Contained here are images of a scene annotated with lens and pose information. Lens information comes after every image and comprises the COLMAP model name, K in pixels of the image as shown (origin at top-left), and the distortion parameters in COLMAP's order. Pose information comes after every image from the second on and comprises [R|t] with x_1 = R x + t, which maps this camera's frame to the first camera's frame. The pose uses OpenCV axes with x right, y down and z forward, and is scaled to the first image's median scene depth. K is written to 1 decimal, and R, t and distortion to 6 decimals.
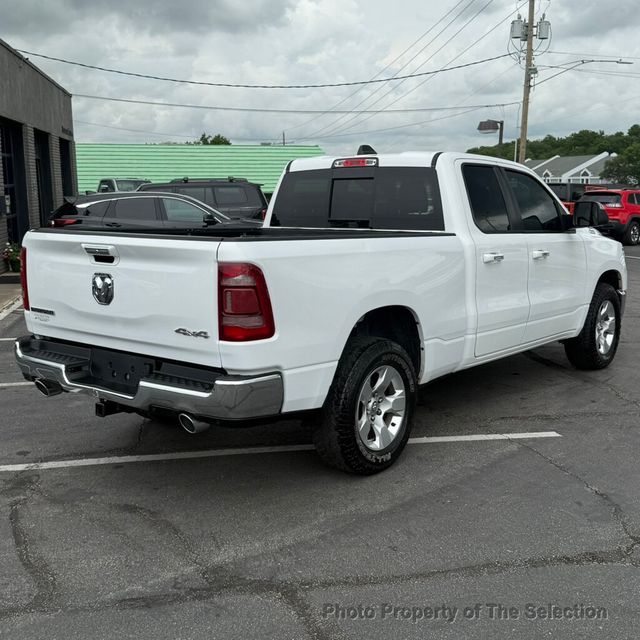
lens RADIAL K [[789.1, 0, 320.0], [0, 789.1, 320.0], [0, 0, 1]] dist [0.200095, -0.456827]
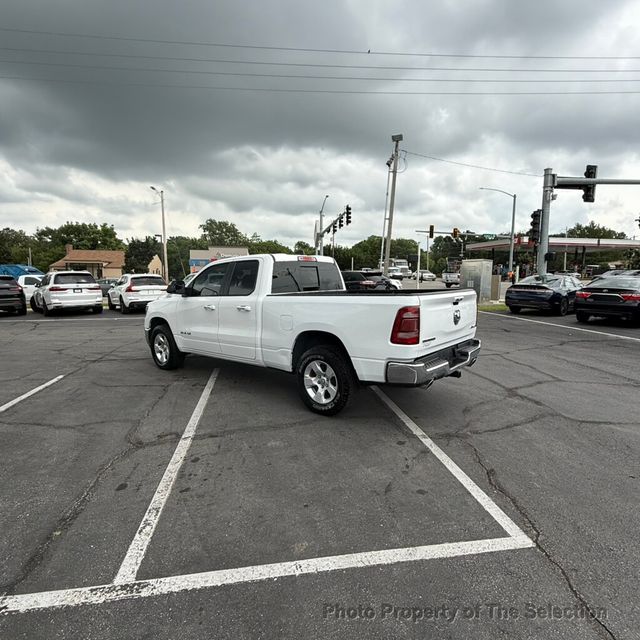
lens RADIAL K [[393.6, 0, 316.7], [0, 393.6, 318.5], [0, 0, 1]] dist [-0.002379, -0.000352]
pose [[0.025419, -0.105520, 0.994092, -1.039416], [0.162607, 0.981607, 0.100037, -0.158553], [-0.986363, 0.159104, 0.042110, 1.040967]]
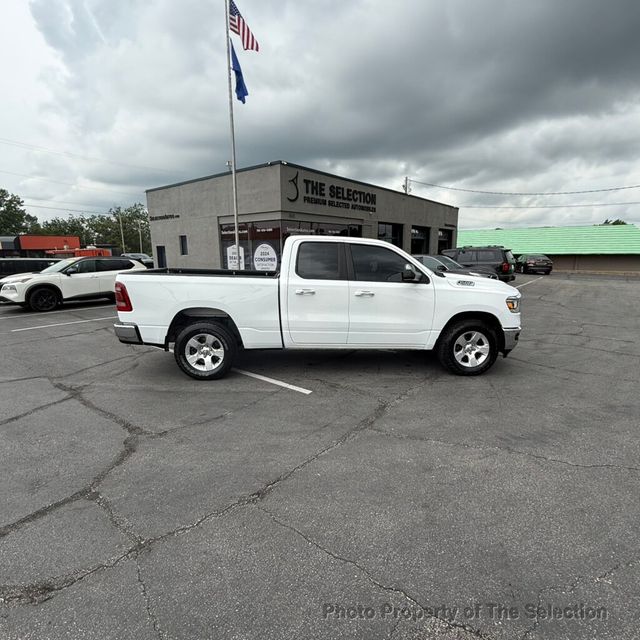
lens RADIAL K [[357.3, 0, 319.5], [0, 357.3, 321.9], [0, 0, 1]] dist [-0.000192, 0.000956]
pose [[0.674008, 0.145629, -0.724227, 0.882082], [-0.121529, 0.988878, 0.085744, -0.088078], [0.728659, 0.030222, 0.684210, 0.466654]]
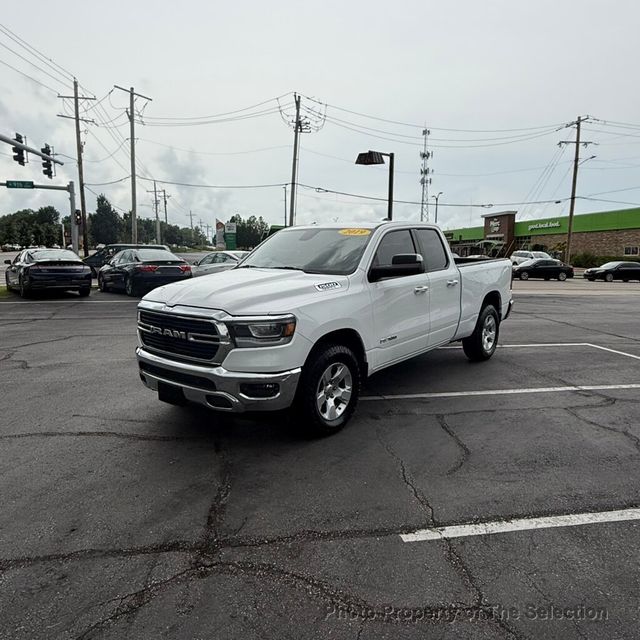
lens RADIAL K [[493.1, 0, 320.0], [0, 493.1, 320.0], [0, 0, 1]] dist [-0.000739, -0.000321]
pose [[-0.999964, 0.005081, 0.006728, 0.246854], [0.006866, 0.953894, 0.300064, -0.371314], [-0.004893, 0.300100, -0.953895, 2.354507]]
